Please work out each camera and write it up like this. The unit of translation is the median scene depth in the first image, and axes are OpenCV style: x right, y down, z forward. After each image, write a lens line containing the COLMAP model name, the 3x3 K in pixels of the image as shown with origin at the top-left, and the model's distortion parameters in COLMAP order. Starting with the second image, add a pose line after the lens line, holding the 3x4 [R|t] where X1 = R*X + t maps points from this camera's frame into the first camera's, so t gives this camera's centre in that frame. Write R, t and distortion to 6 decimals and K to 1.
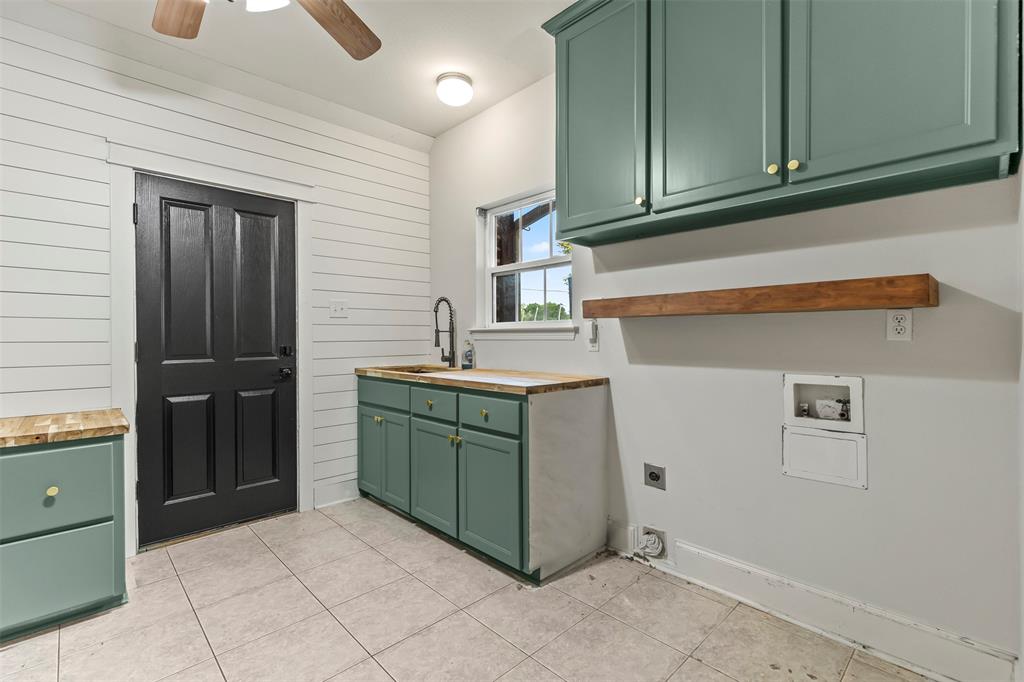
lens RADIAL K [[460.3, 0, 521.7], [0, 460.3, 339.6], [0, 0, 1]] dist [0.003004, -0.000060]
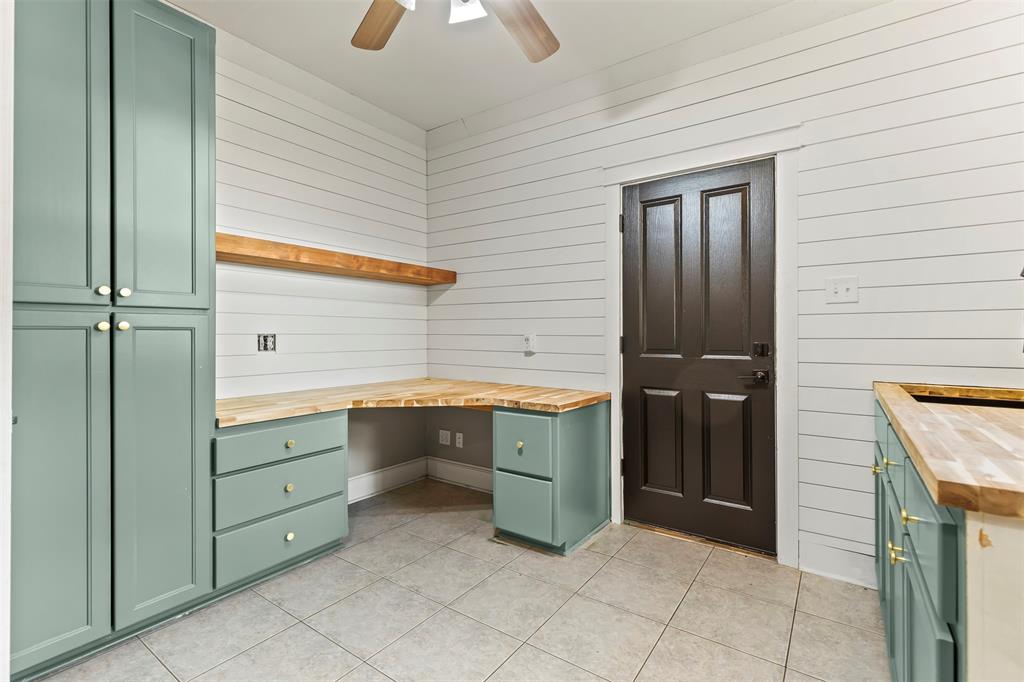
lens RADIAL K [[460.3, 0, 518.4], [0, 460.3, 335.4], [0, 0, 1]] dist [0.003004, -0.000060]
pose [[0.183693, 0.003439, -0.982978, 0.207619], [-0.008323, 0.999963, 0.001943, 0.002494], [0.982948, 0.007825, 0.183715, 0.490119]]
